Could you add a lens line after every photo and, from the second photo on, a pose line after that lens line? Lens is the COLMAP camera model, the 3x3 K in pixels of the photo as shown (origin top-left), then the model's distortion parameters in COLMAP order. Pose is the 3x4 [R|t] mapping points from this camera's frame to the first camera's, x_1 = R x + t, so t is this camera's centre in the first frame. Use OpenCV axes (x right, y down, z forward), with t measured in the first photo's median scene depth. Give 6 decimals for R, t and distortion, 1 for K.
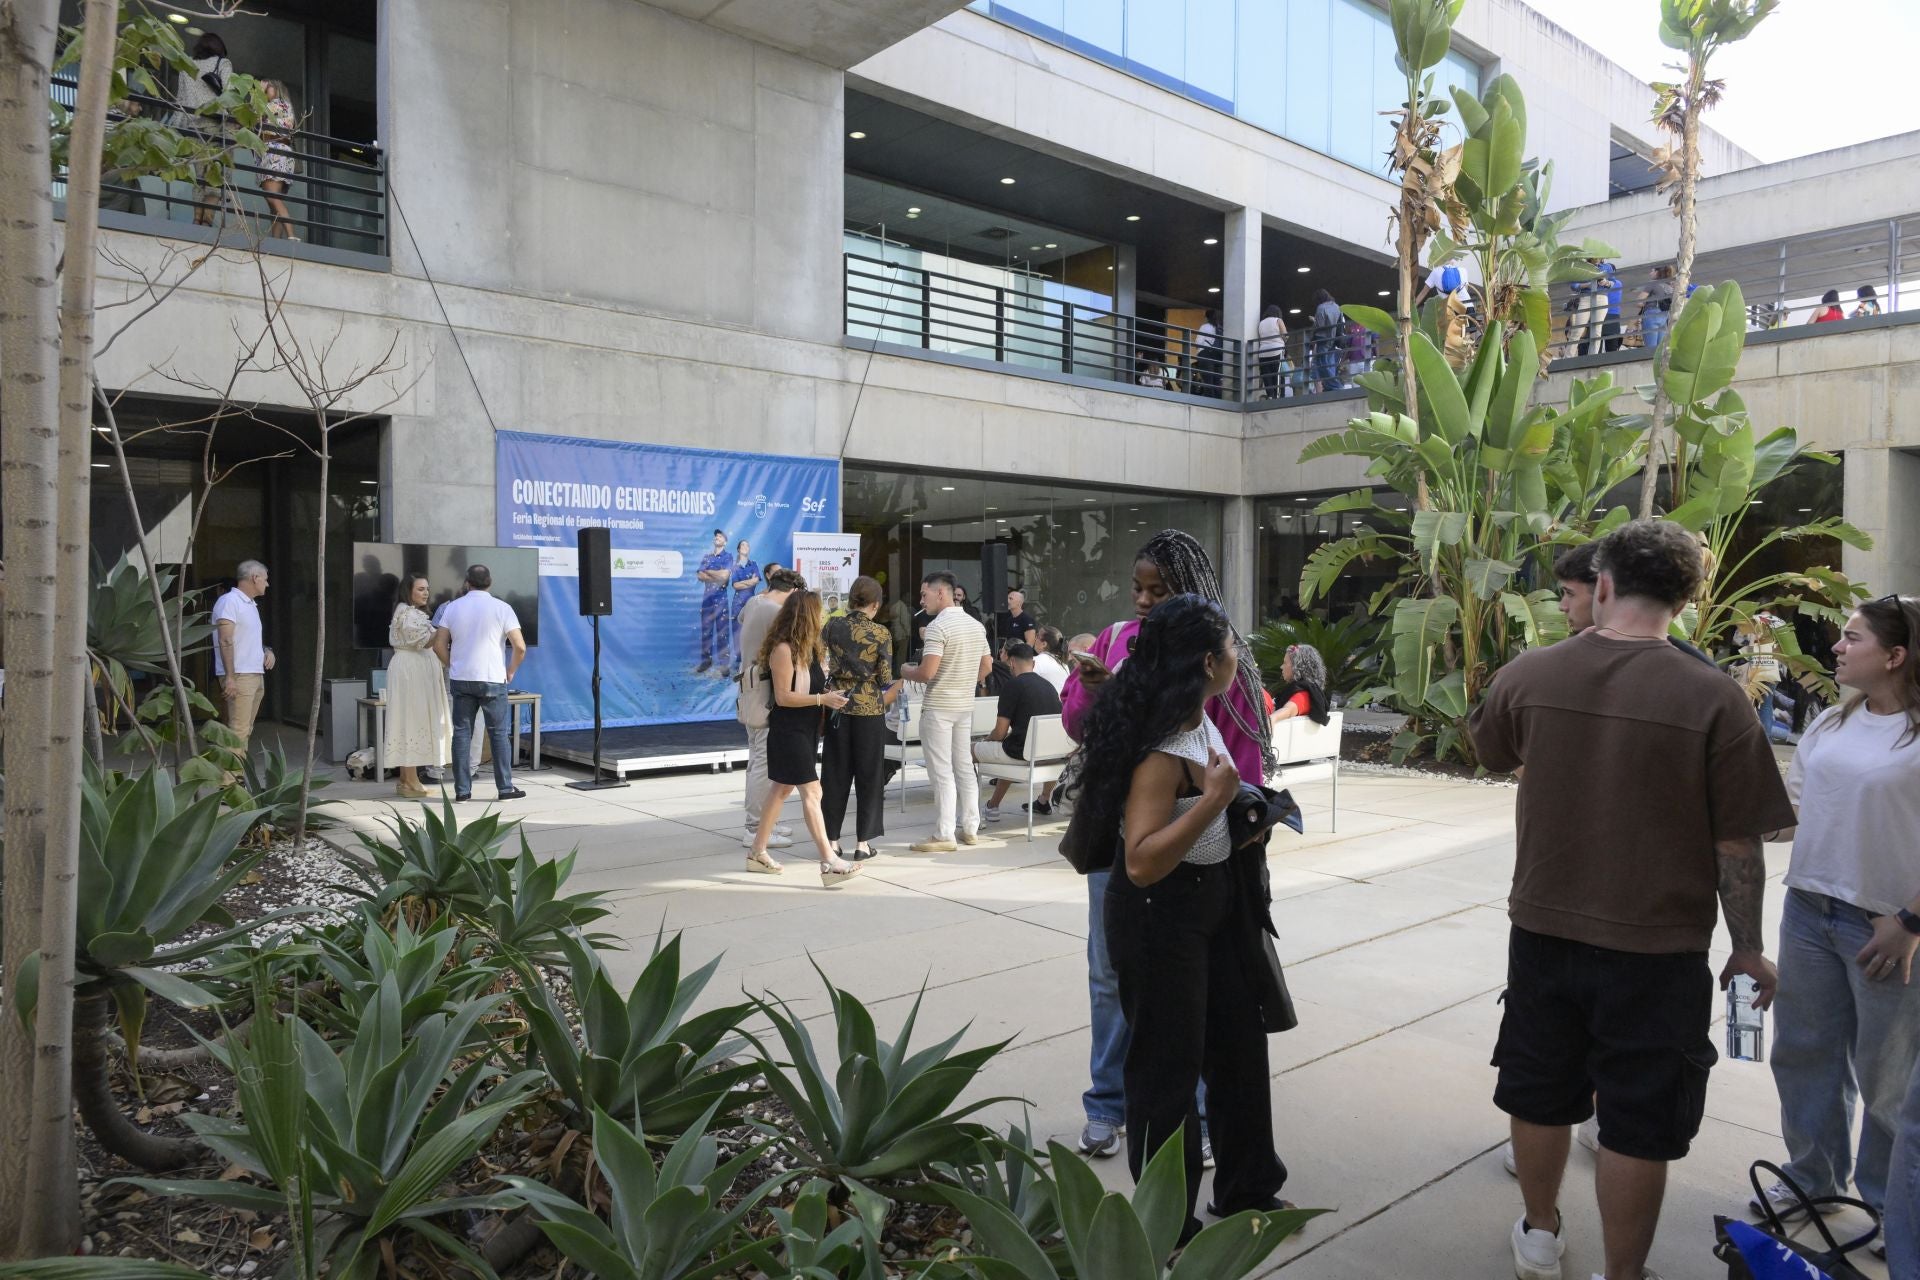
lens RADIAL K [[1270.0, 0, 960.0], [0, 1270.0, 640.0], [0, 0, 1]] dist [-0.003092, -0.003140]
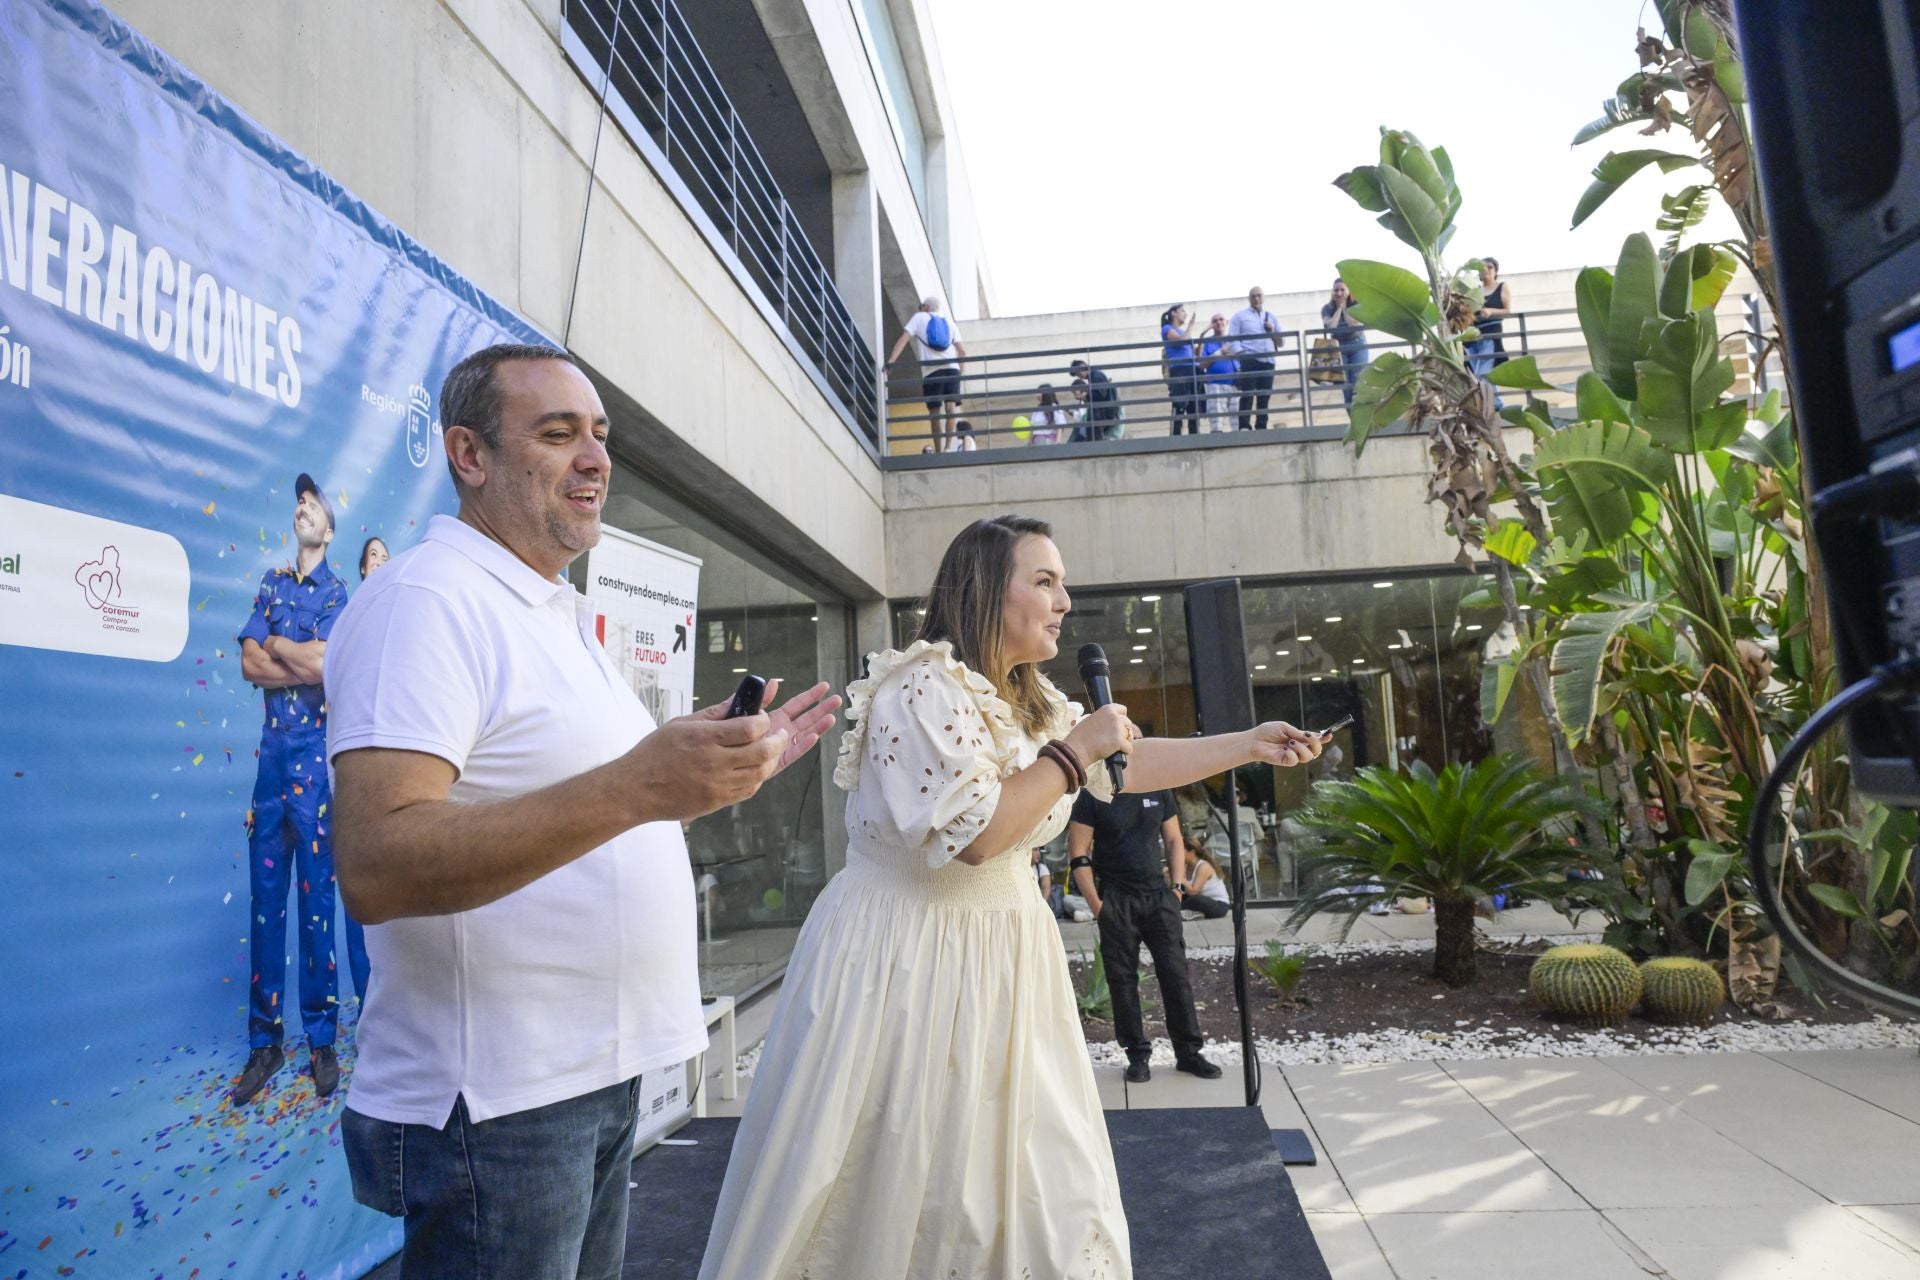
lens RADIAL K [[1270.9, 0, 961.7], [0, 1270.9, 628.7], [0, 0, 1]] dist [-0.000597, -0.001774]
pose [[0.727062, 0.041461, 0.685318, -0.271036], [0.067738, 0.988973, -0.131696, -0.018270], [-0.683222, 0.142173, 0.716237, 0.763110]]
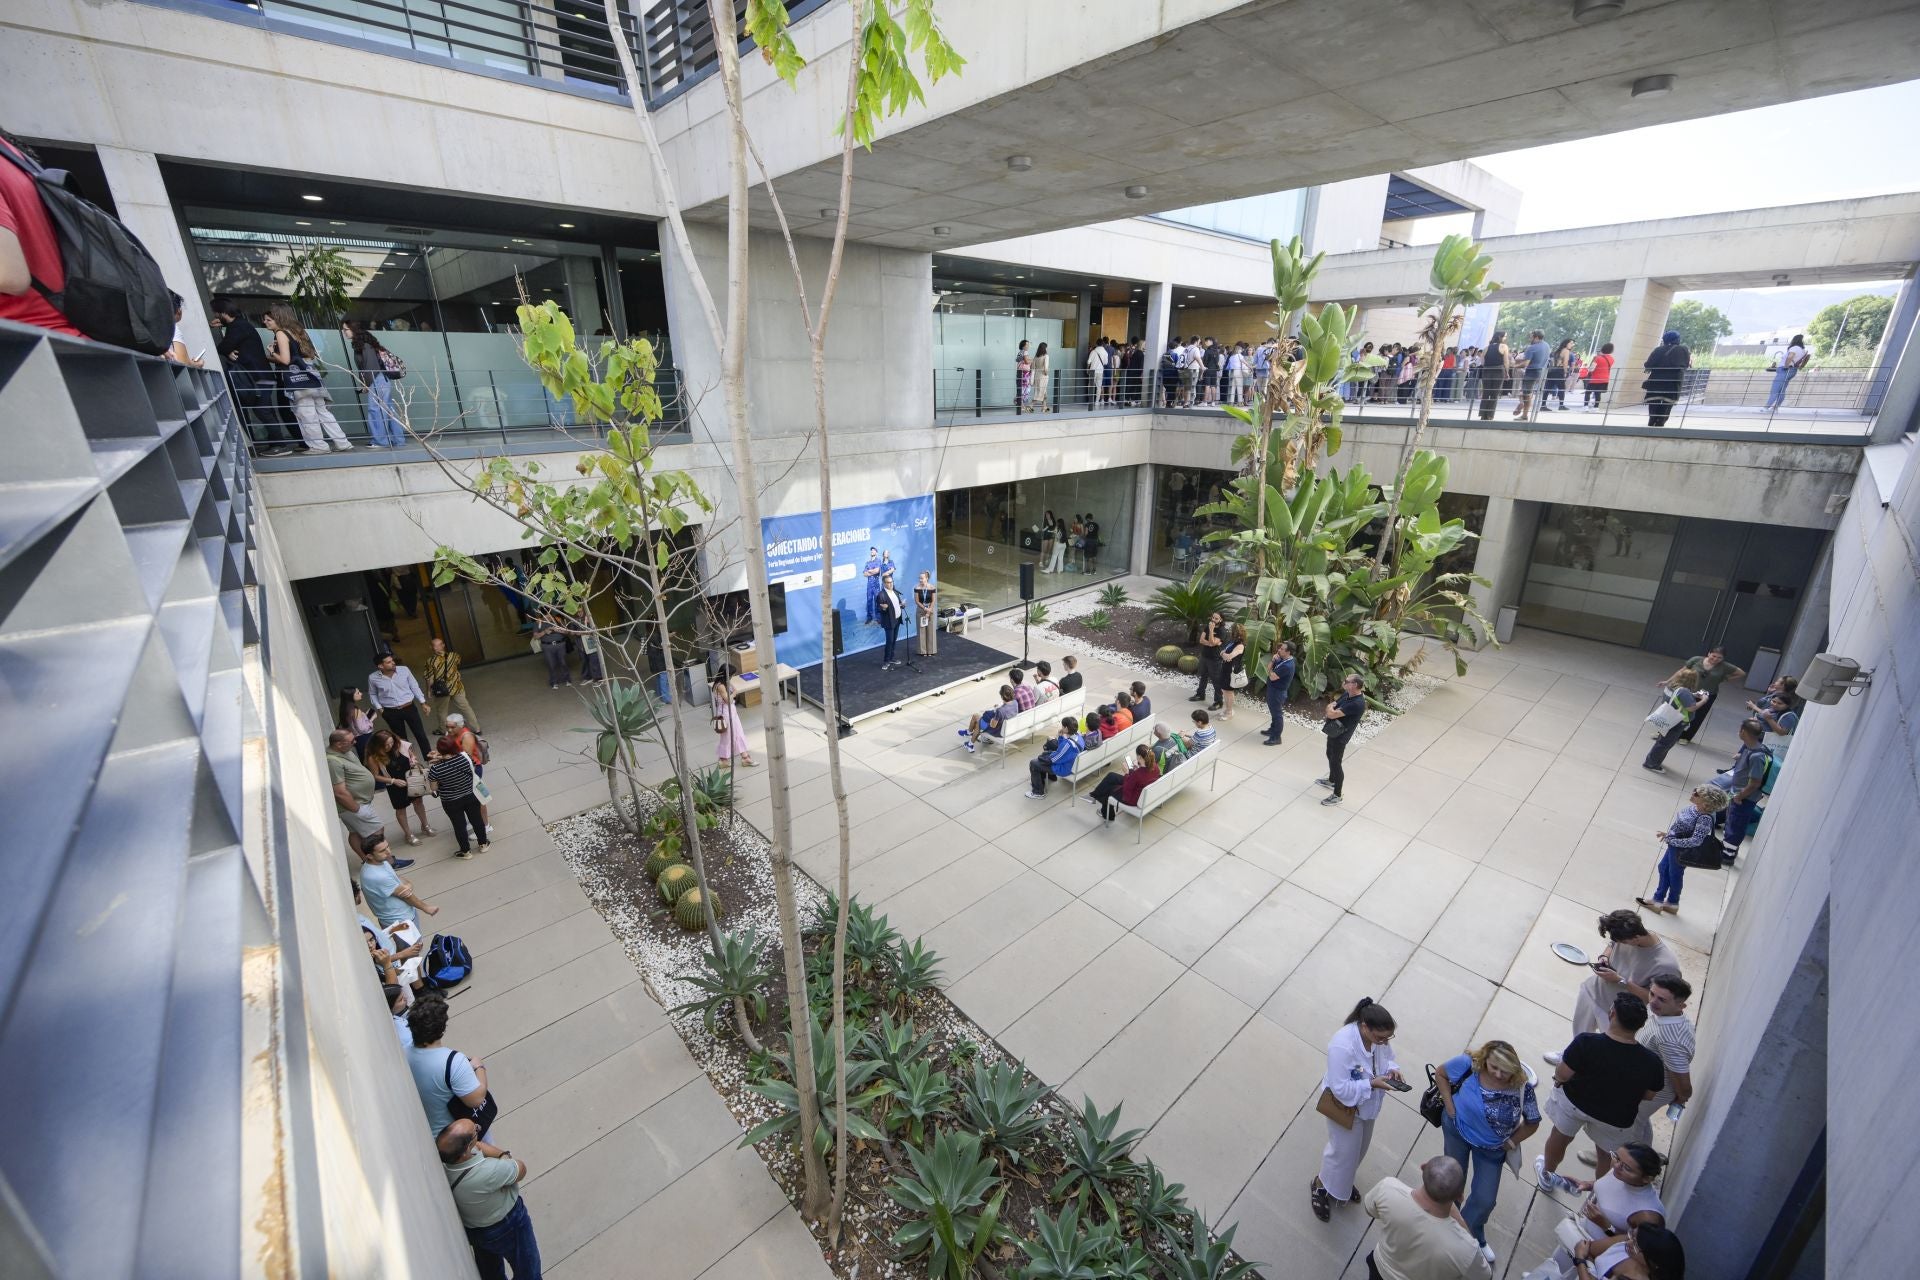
lens RADIAL K [[753.3, 0, 965.6], [0, 753.3, 636.0], [0, 0, 1]] dist [0.001089, 0.000051]
pose [[0.999360, -0.019331, 0.030109, -0.094275], [0.009203, 0.952048, 0.305809, -0.300942], [-0.034577, -0.305336, 0.951617, -0.069728]]
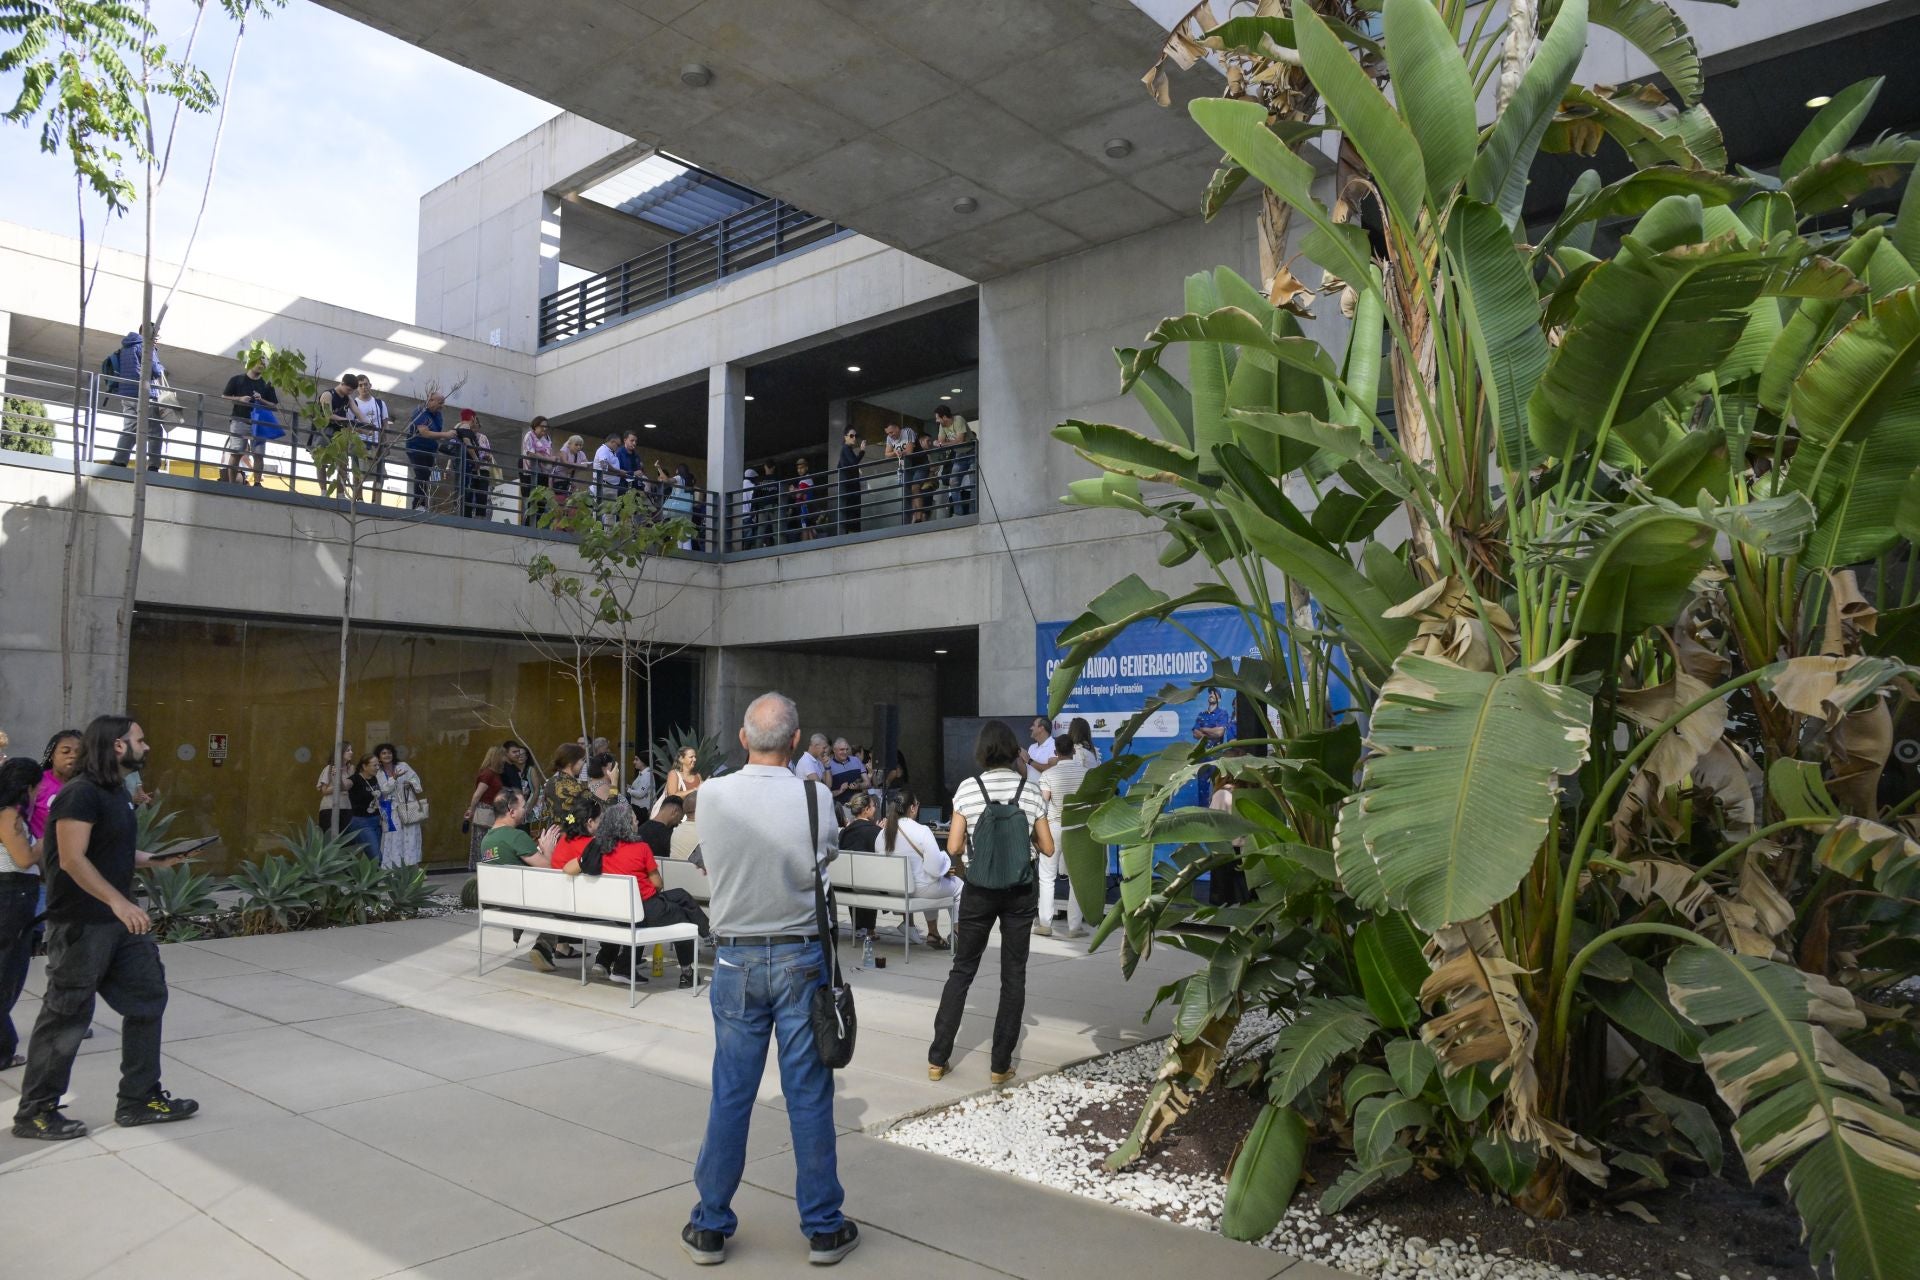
lens RADIAL K [[1262.8, 0, 966.6], [0, 1262.8, 620.4], [0, 0, 1]] dist [0.002978, -0.021310]
pose [[0.151355, -0.113070, -0.981991, 0.781244], [-0.035237, 0.992188, -0.119675, -0.013462], [0.987851, 0.052715, 0.146188, 0.676959]]
